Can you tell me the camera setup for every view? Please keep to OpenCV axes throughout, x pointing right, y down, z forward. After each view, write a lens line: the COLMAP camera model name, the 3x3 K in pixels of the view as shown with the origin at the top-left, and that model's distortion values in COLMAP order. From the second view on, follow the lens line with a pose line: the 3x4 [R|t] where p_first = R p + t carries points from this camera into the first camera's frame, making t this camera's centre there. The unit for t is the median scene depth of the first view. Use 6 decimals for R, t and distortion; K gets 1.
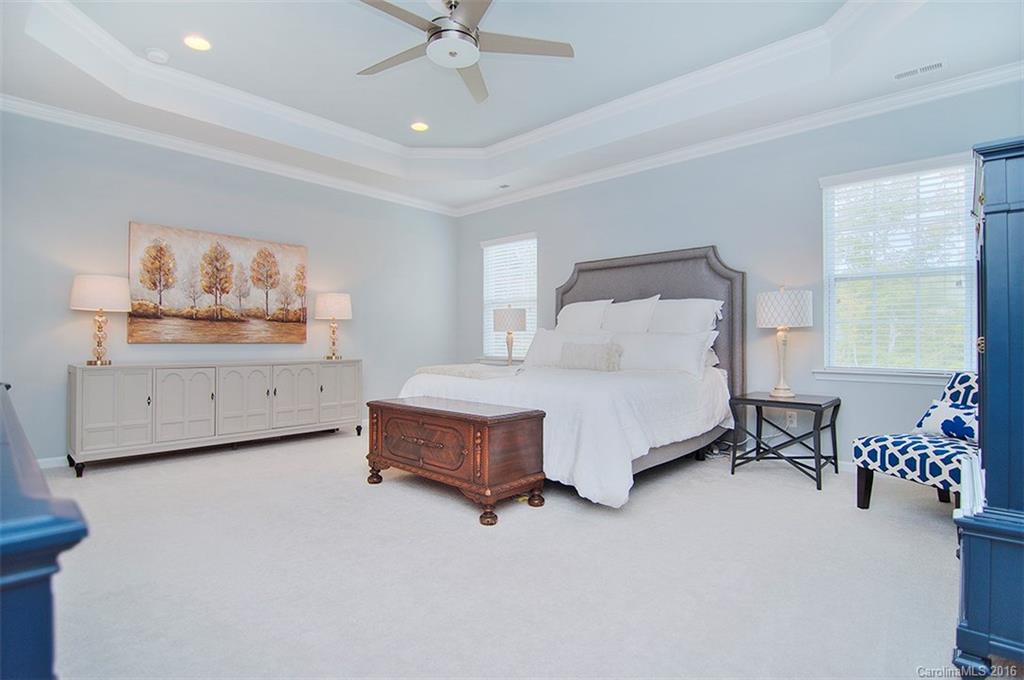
lens RADIAL K [[501.9, 0, 514.0], [0, 501.9, 337.3], [0, 0, 1]] dist [-0.002924, -0.000408]
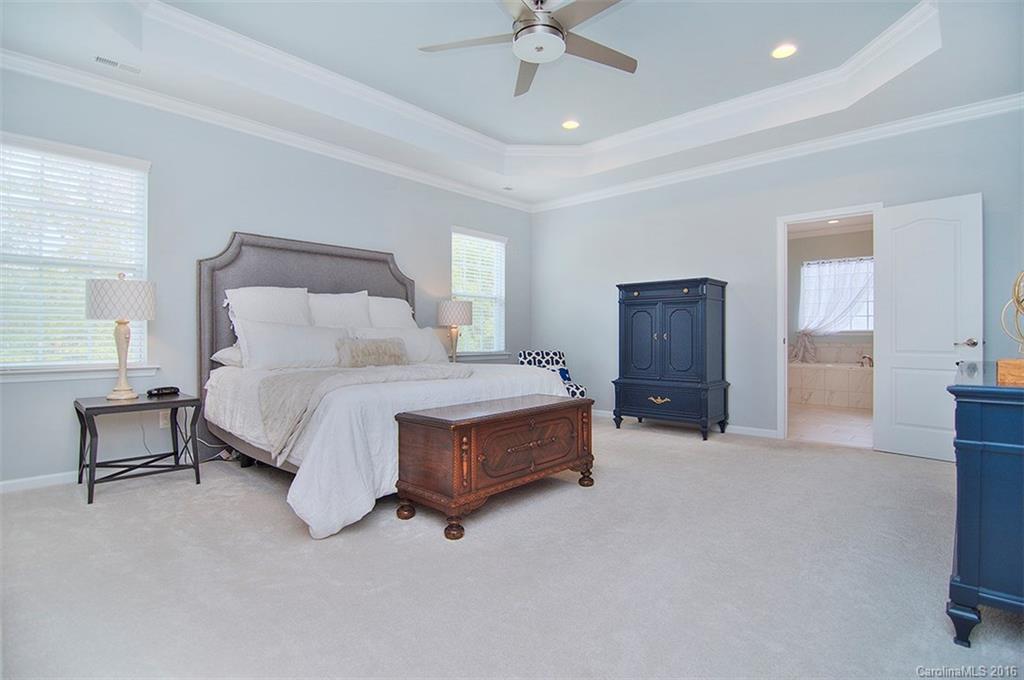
lens RADIAL K [[501.9, 0, 514.0], [0, 501.9, 337.3], [0, 0, 1]] dist [-0.002924, -0.000408]
pose [[-0.003697, -0.005841, 0.999976, -0.977536], [-0.005037, 0.999970, 0.005822, 0.004203], [-0.999980, -0.005016, -0.003726, 0.914948]]
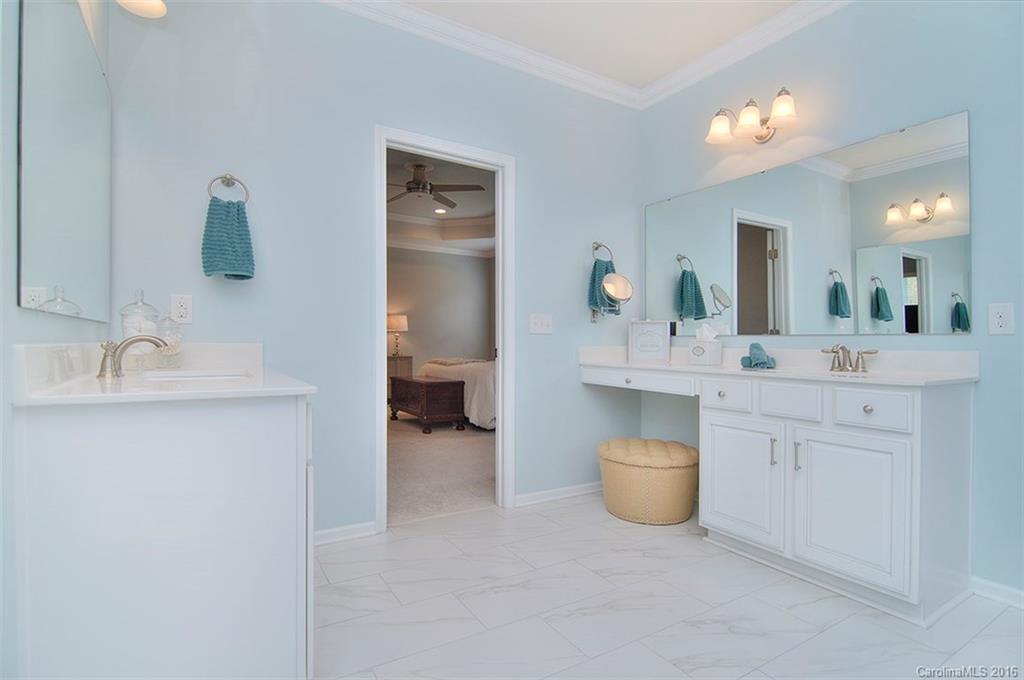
lens RADIAL K [[501.9, 0, 514.0], [0, 501.9, 337.3], [0, 0, 1]] dist [-0.002924, -0.000408]
pose [[0.960542, -0.007958, -0.278020, 0.664495], [0.006254, 0.999956, -0.007018, -0.002135], [0.278064, 0.005003, 0.960550, -0.663360]]
